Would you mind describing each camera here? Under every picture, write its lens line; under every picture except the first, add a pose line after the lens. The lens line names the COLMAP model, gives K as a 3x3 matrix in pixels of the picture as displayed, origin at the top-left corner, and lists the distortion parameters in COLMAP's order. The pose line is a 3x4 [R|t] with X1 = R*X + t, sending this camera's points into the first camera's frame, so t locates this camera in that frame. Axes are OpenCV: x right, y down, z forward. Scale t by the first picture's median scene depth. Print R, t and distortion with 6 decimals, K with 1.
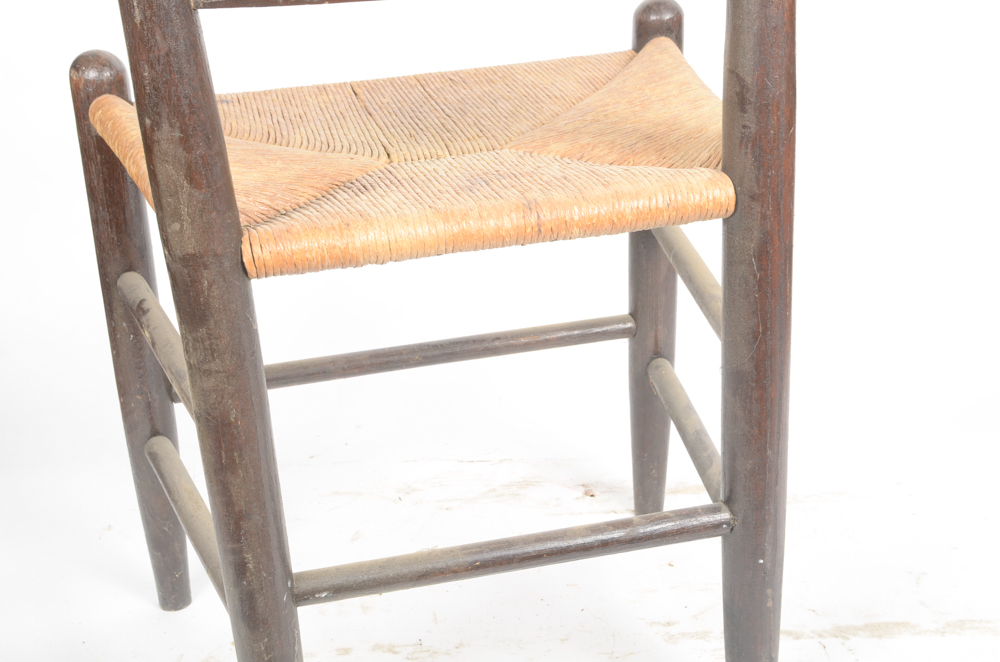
lens RADIAL K [[1452.1, 0, 504.4], [0, 1452.1, 338.4], [0, 0, 1]] dist [-0.004185, 0.120563]
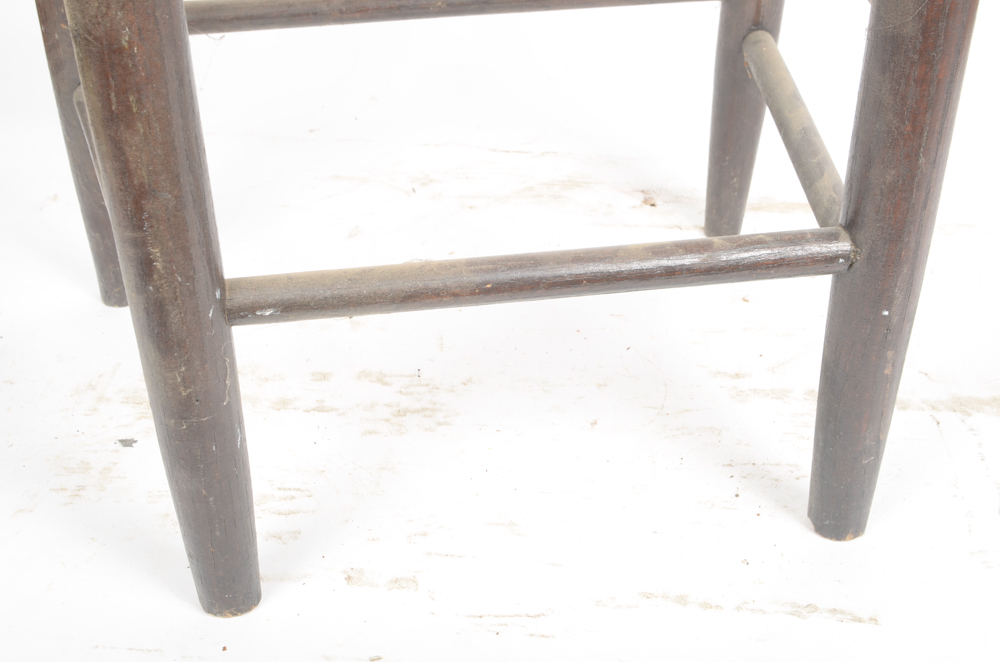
lens RADIAL K [[1452.1, 0, 504.4], [0, 1452.1, 338.4], [0, 0, 1]] dist [-0.004185, 0.120563]
pose [[0.996362, 0.080555, -0.027831, 0.010736], [-0.073257, 0.976359, 0.203362, 0.034597], [0.043555, -0.200583, 0.978708, 0.294492]]
